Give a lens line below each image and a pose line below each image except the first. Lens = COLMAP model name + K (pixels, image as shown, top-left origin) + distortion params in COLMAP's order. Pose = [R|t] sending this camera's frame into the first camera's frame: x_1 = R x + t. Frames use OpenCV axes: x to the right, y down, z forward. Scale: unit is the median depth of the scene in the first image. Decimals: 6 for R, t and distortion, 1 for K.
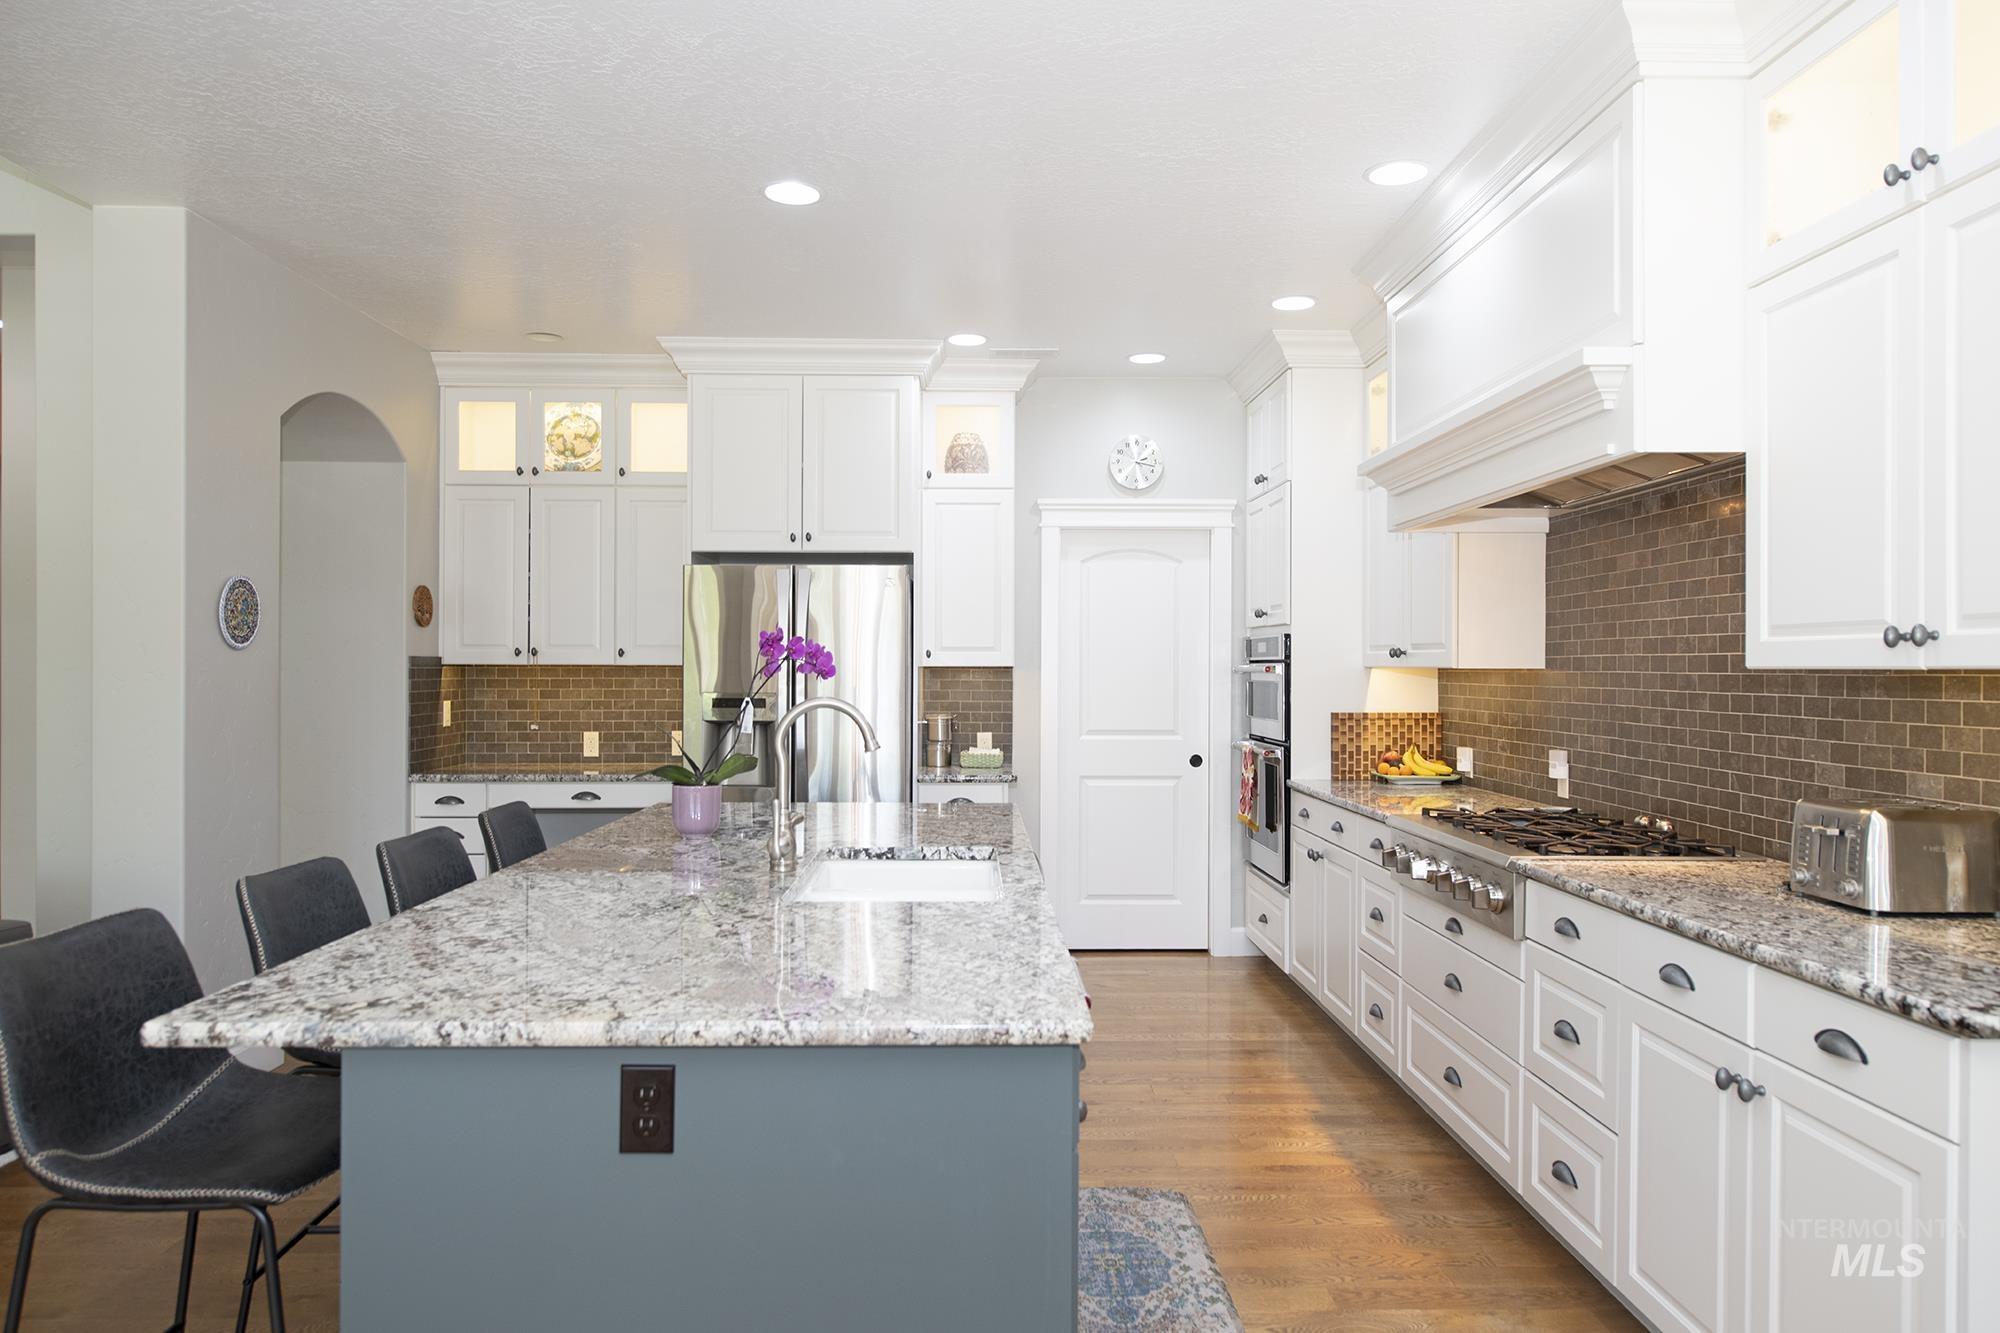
lens RADIAL K [[1344.9, 0, 997.7], [0, 1344.9, 668.7], [0, 0, 1]] dist [0.022646, -0.002018]
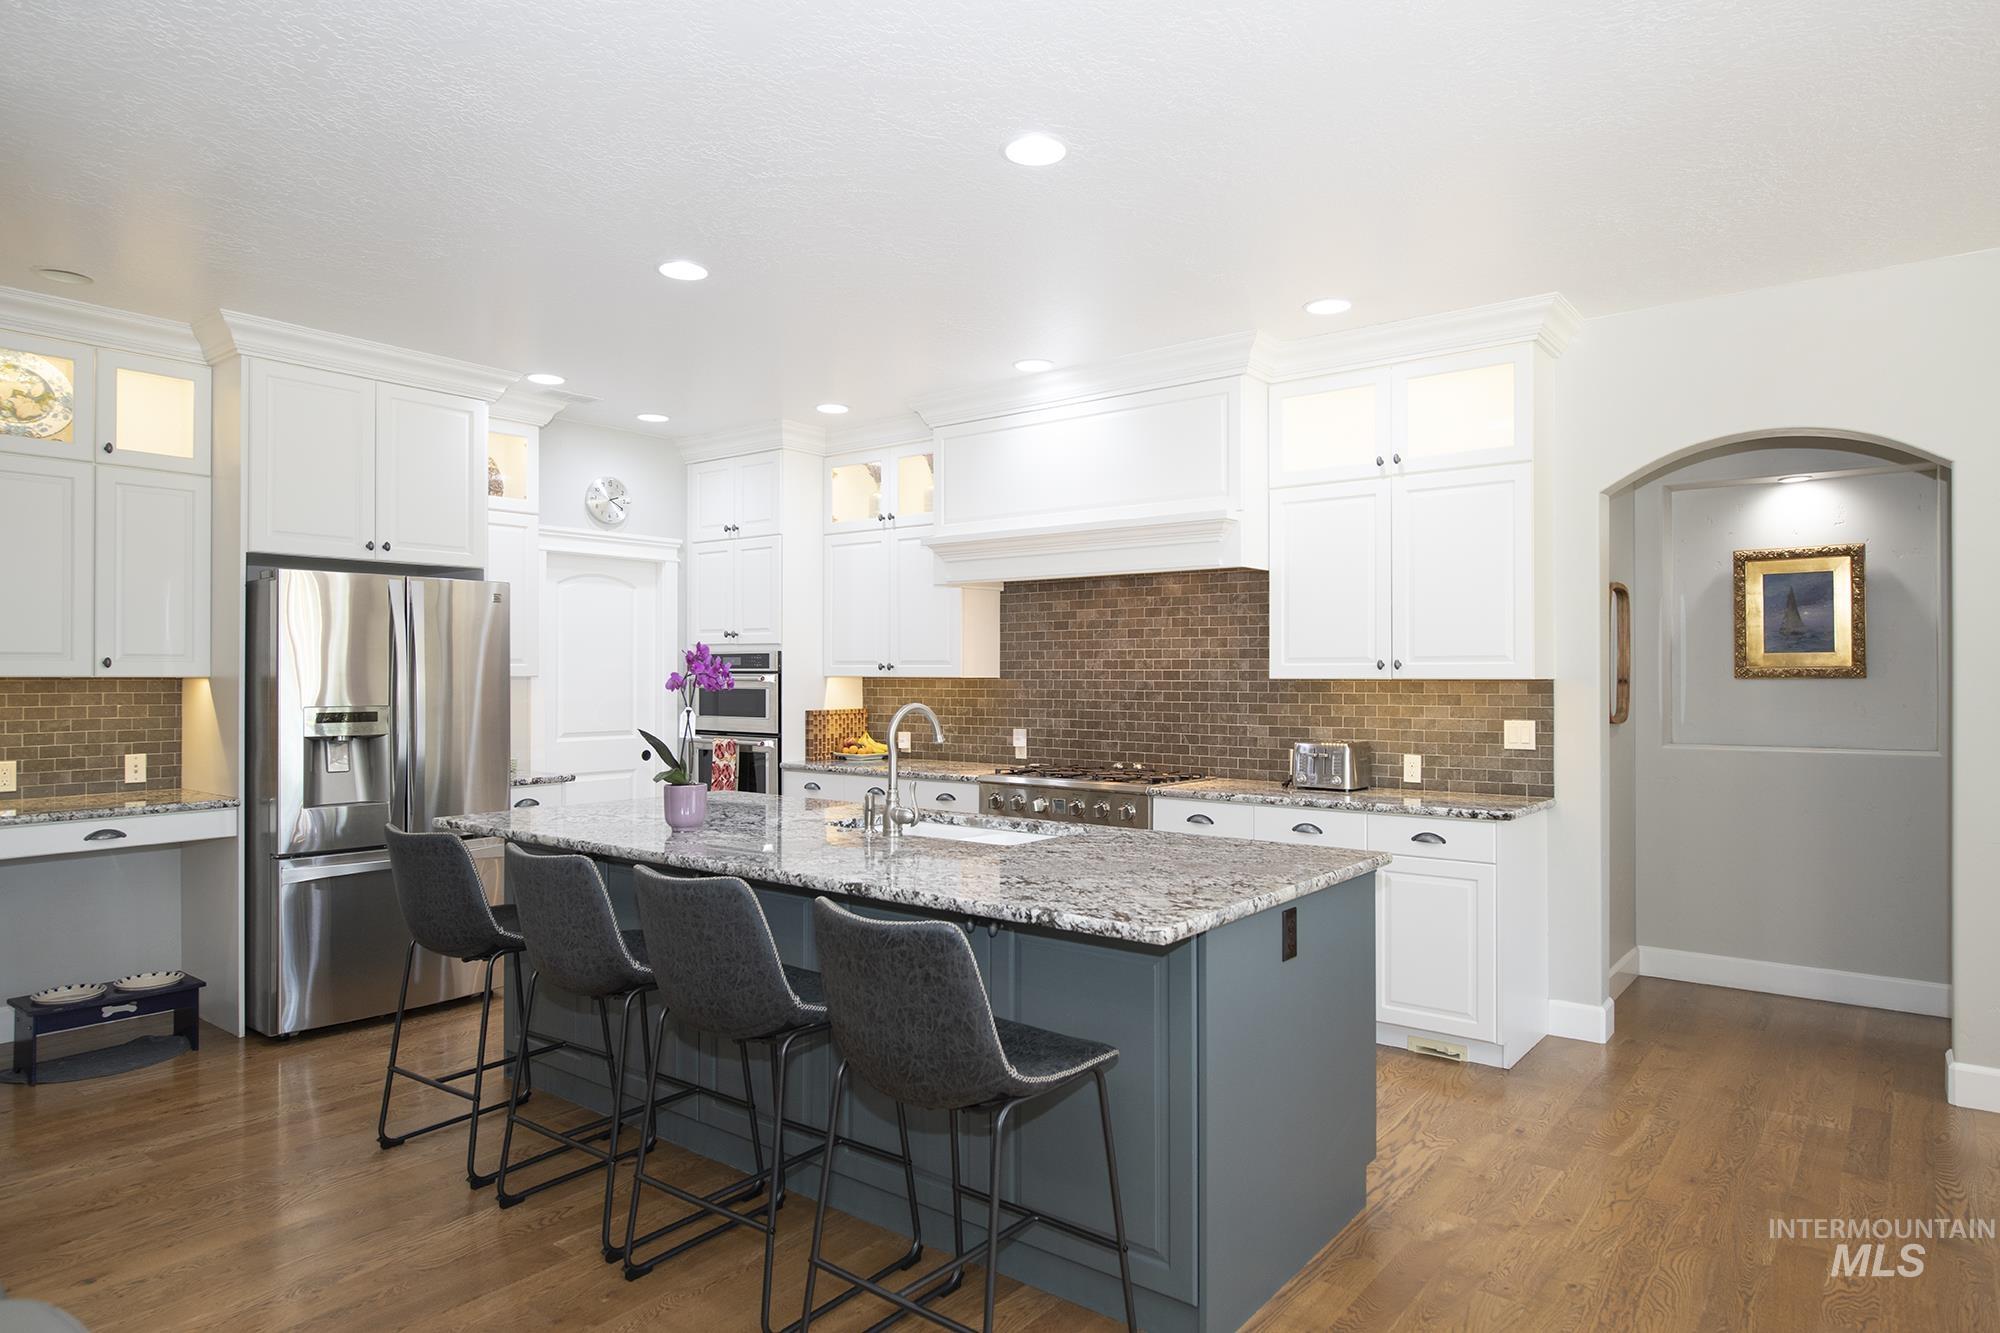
lens RADIAL K [[1205.0, 0, 1001.1], [0, 1205.0, 669.3], [0, 0, 1]] dist [0.000516, -0.000016]
pose [[0.624649, 0.000490, 0.780905, -0.565055], [0.001892, 0.999996, -0.002141, -0.005631], [-0.780903, 0.002815, 0.624646, 0.102466]]
